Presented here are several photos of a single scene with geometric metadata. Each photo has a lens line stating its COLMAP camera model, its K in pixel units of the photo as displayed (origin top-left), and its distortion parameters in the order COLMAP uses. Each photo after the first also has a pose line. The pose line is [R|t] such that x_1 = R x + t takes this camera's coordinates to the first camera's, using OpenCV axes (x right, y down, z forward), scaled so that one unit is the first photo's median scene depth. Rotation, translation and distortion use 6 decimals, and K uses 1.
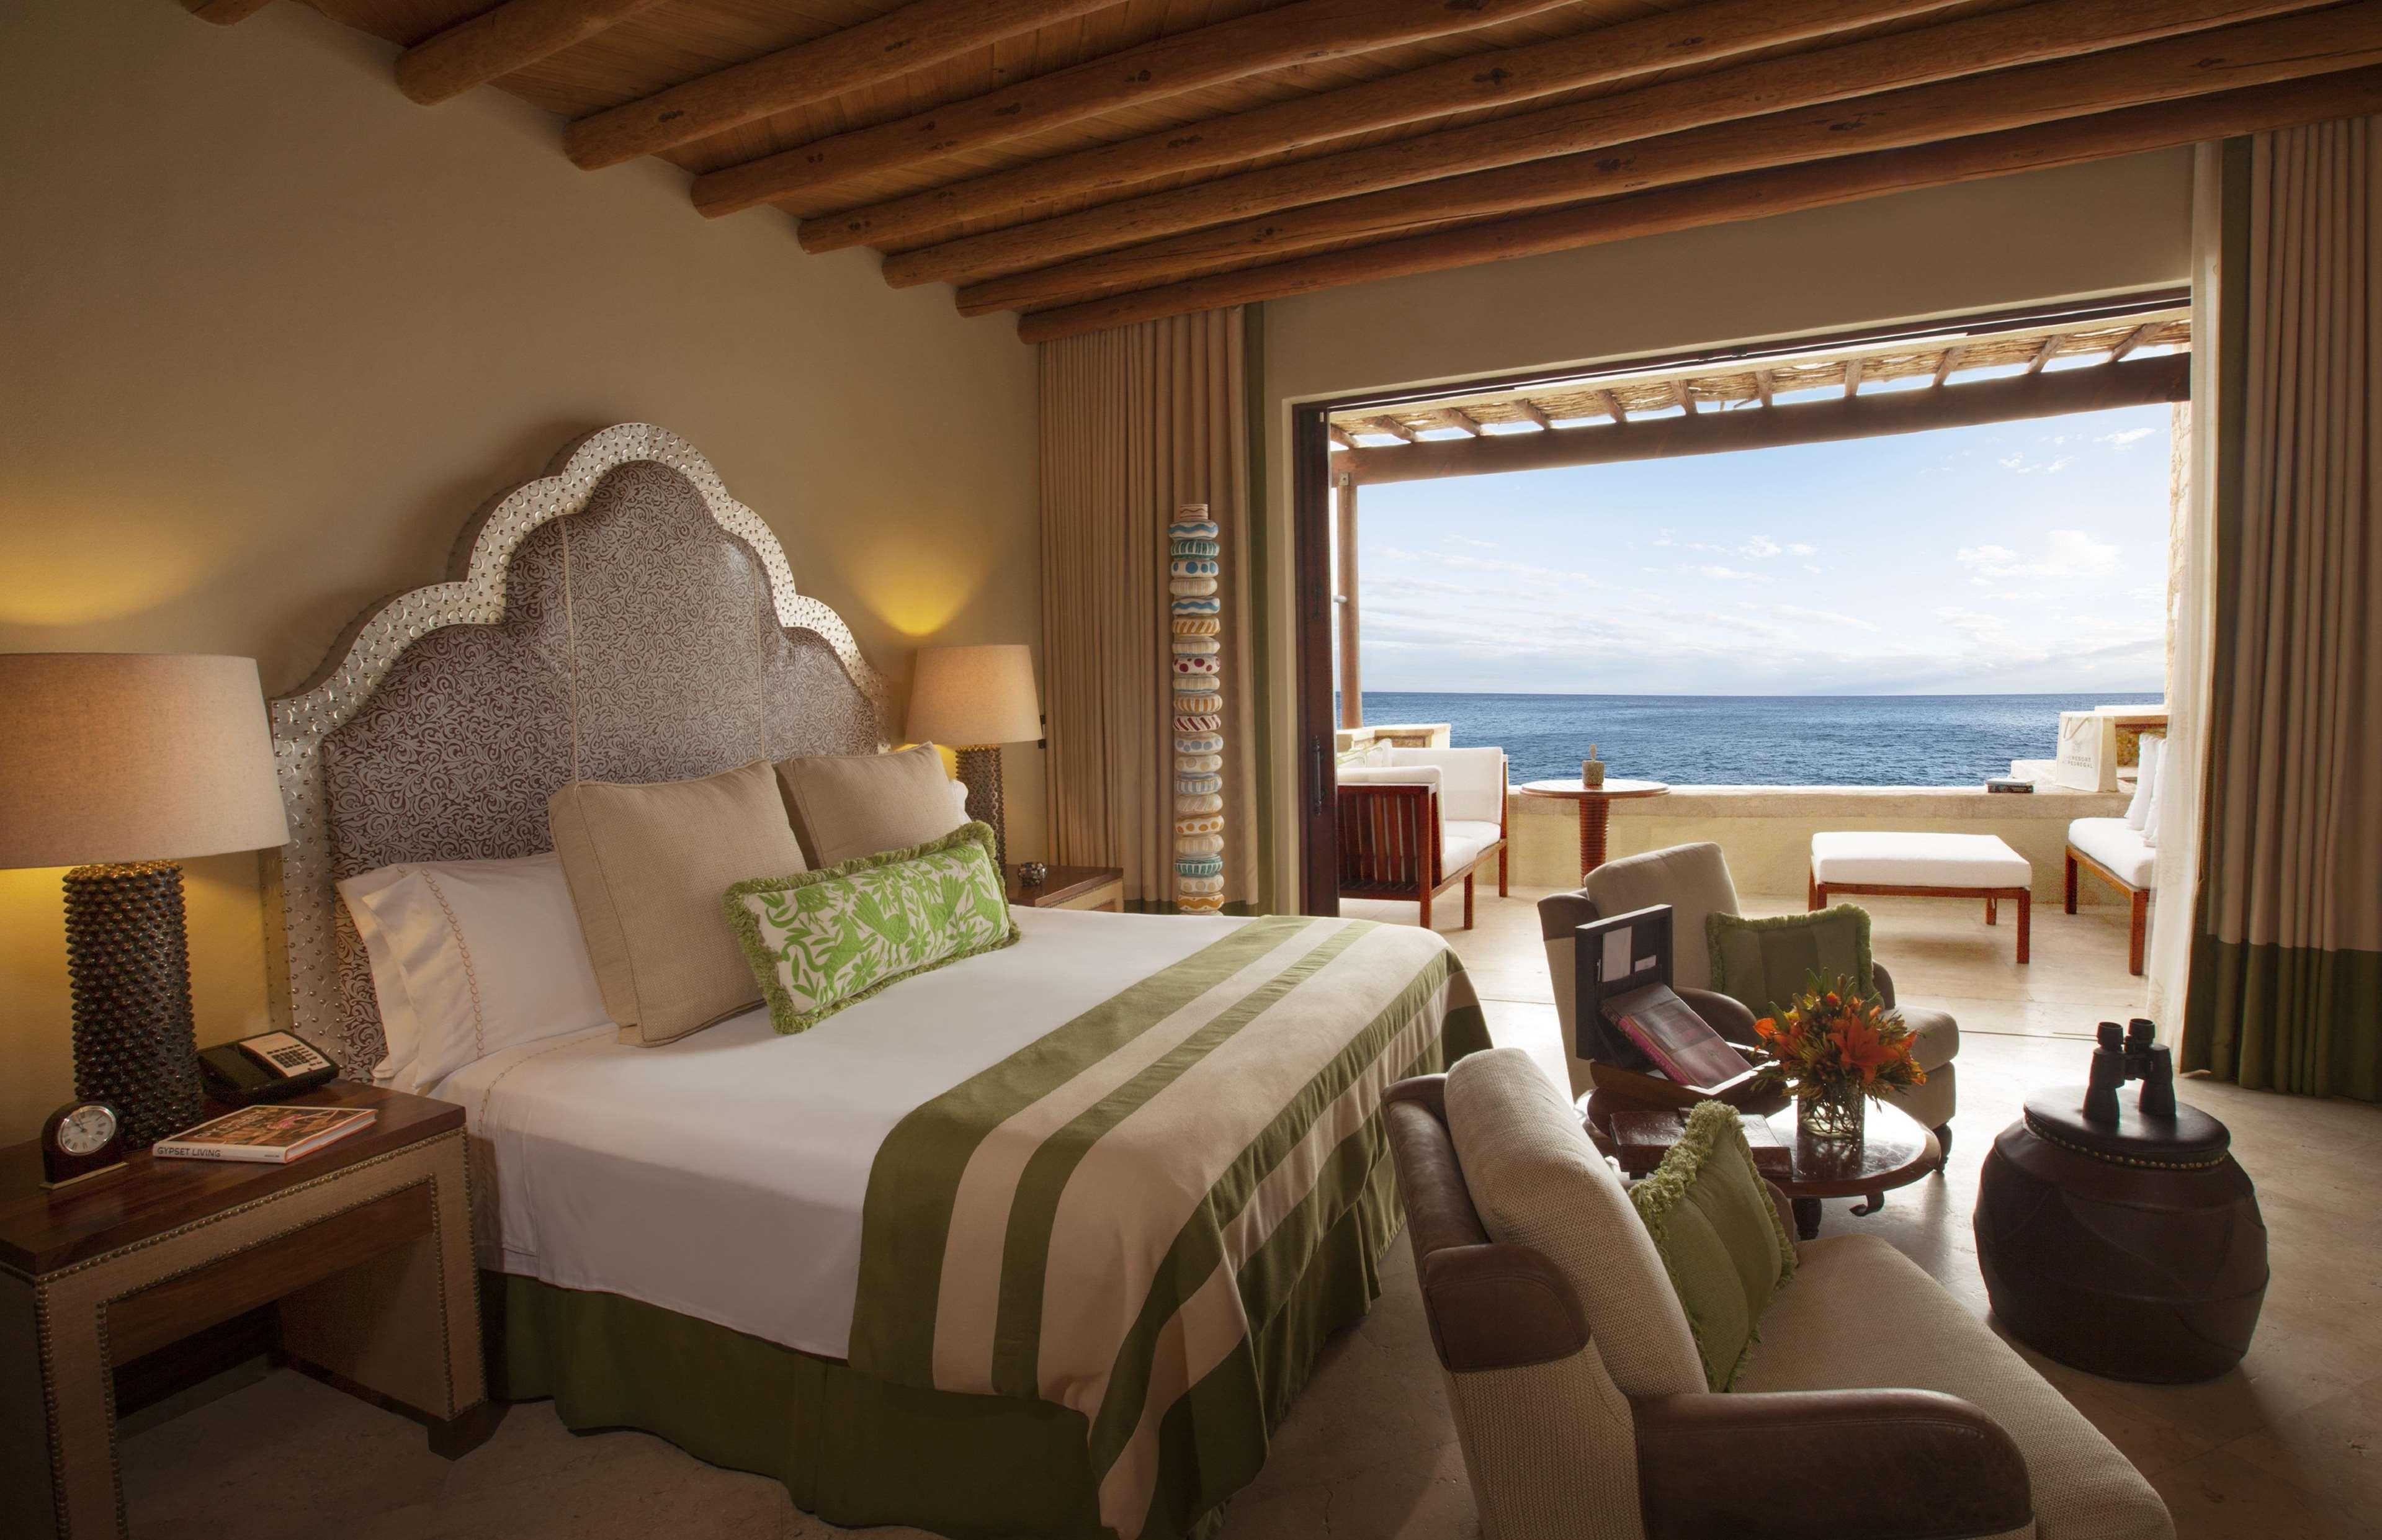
lens RADIAL K [[1160.4, 0, 1191.1], [0, 1160.4, 796.1], [0, 0, 1]] dist [0.001816, 0.000216]
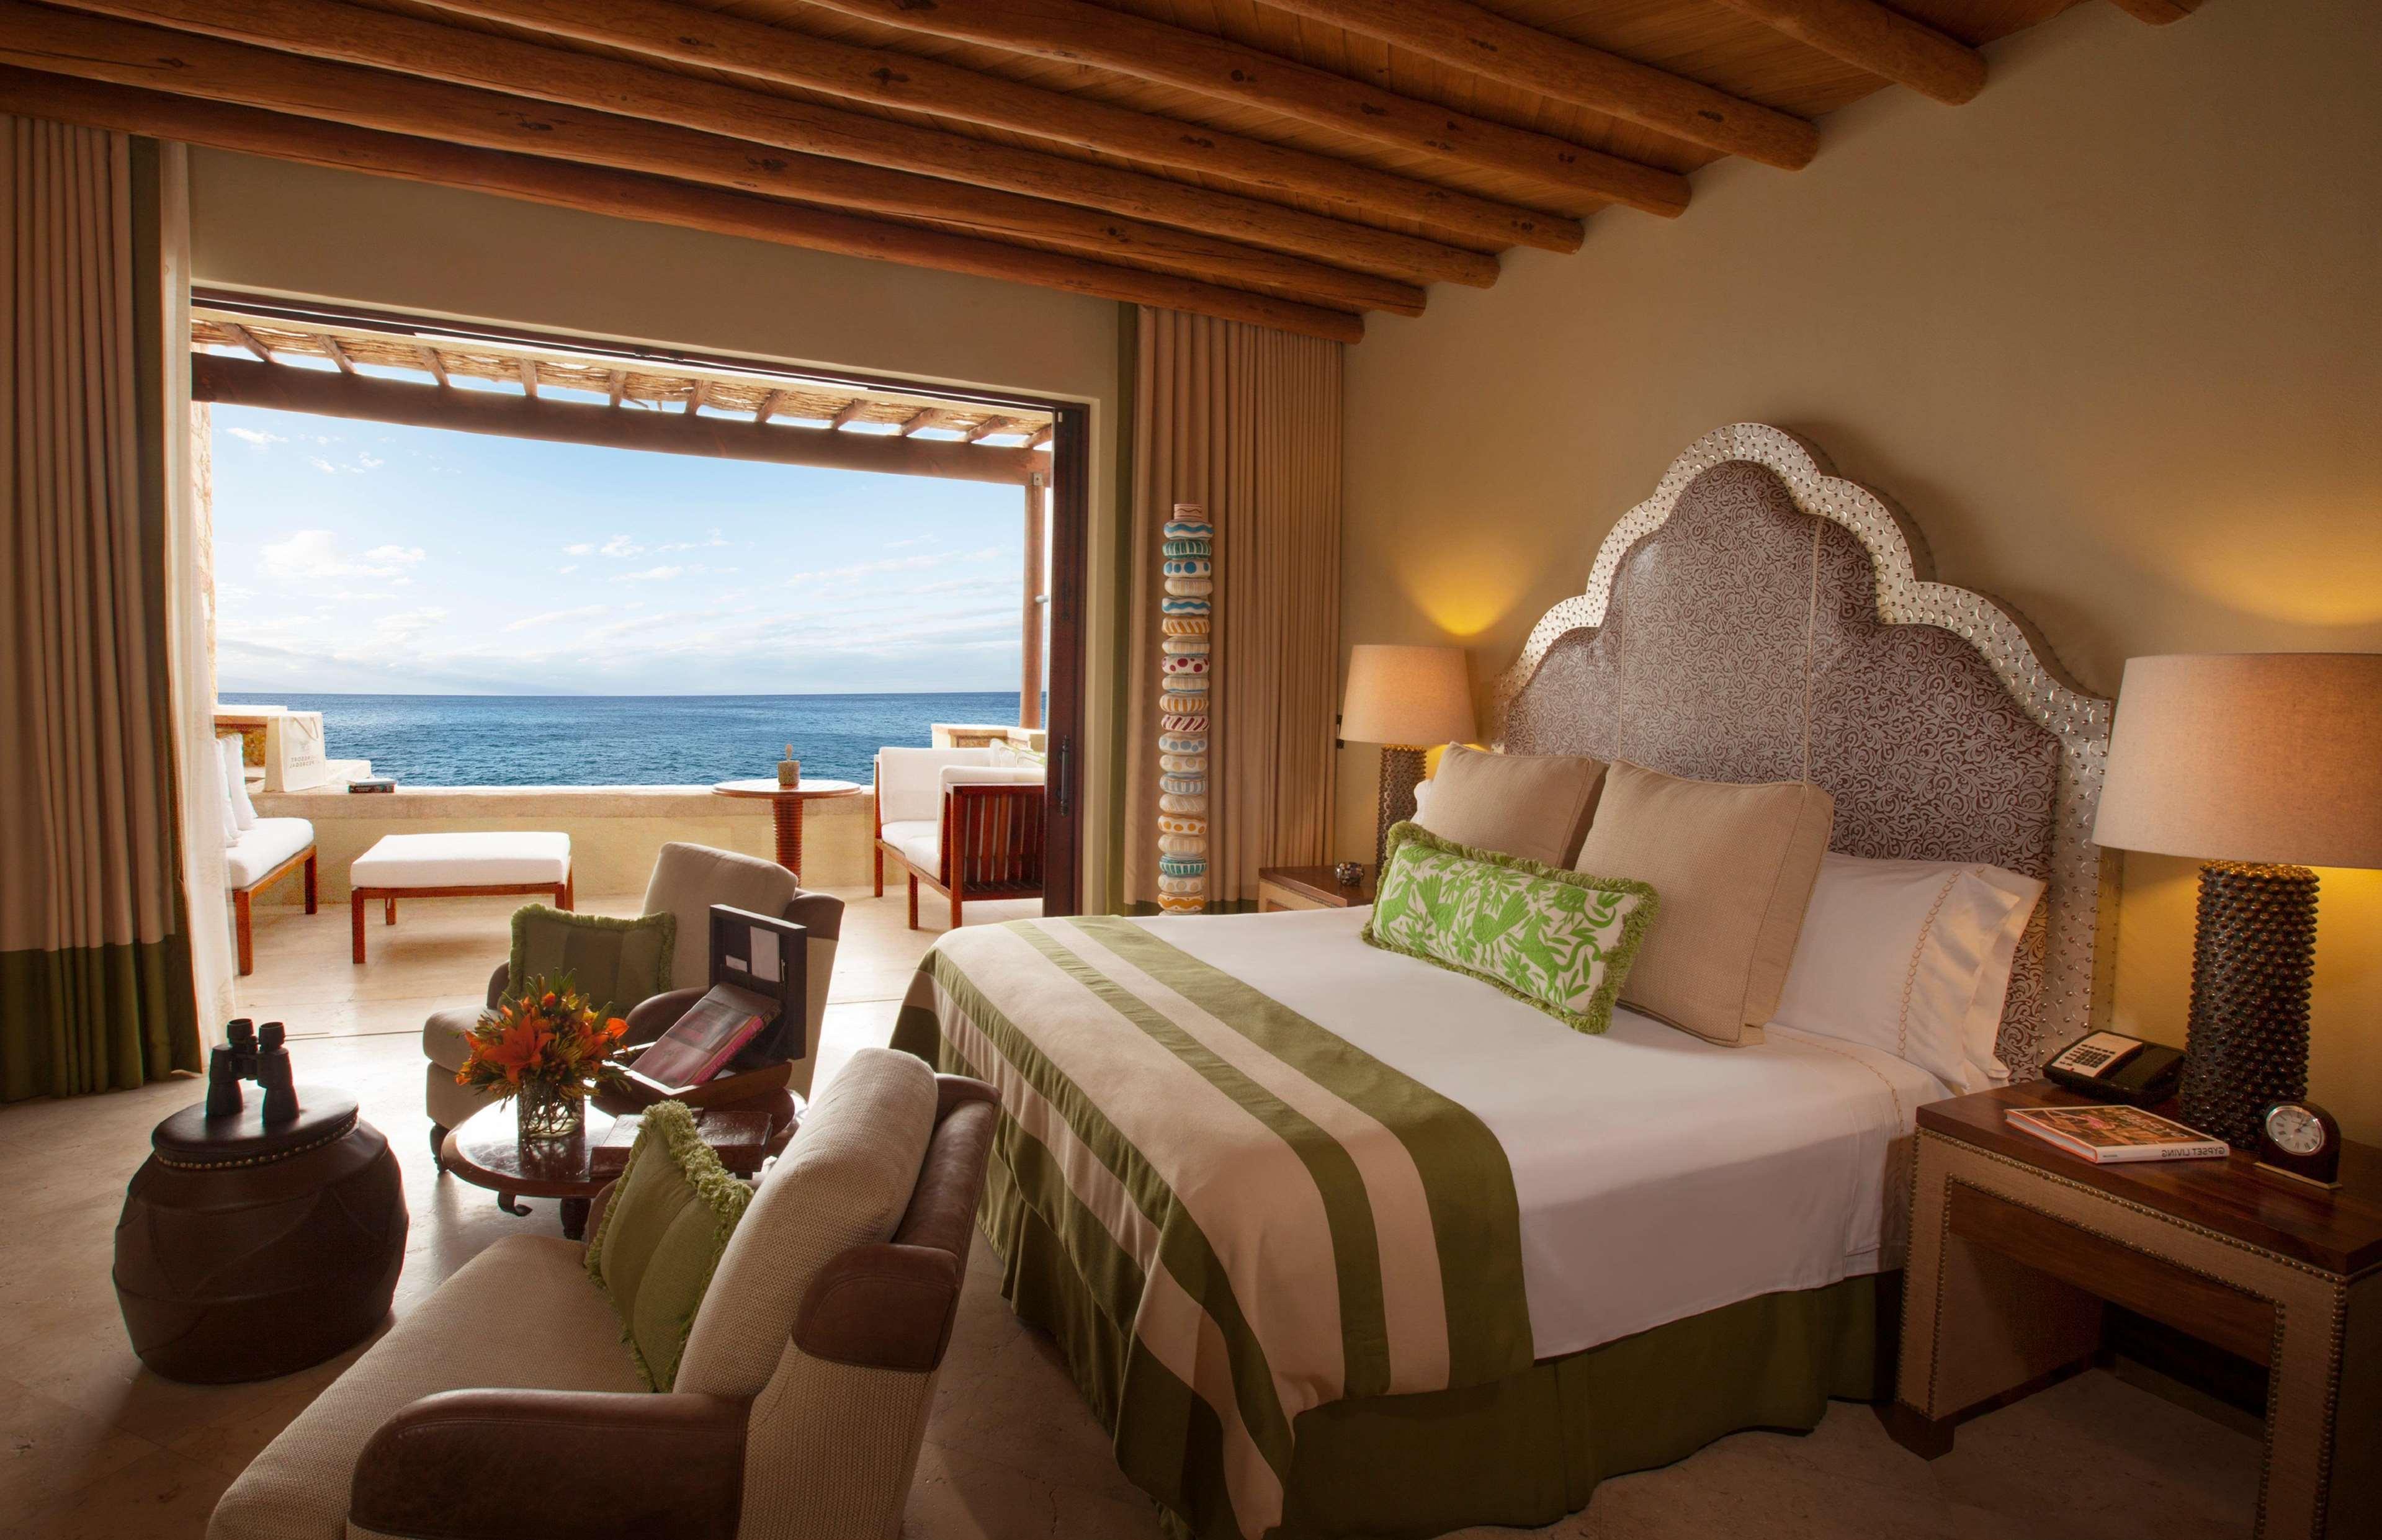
lens RADIAL K [[1160.4, 0, 1191.1], [0, 1160.4, 796.1], [0, 0, 1]] dist [0.001816, 0.000216]
pose [[0.707127, -0.006000, 0.707061, 0.145280], [0.006020, 0.999979, 0.002465, 0.000544], [-0.707061, 0.002513, 0.707148, -0.060085]]
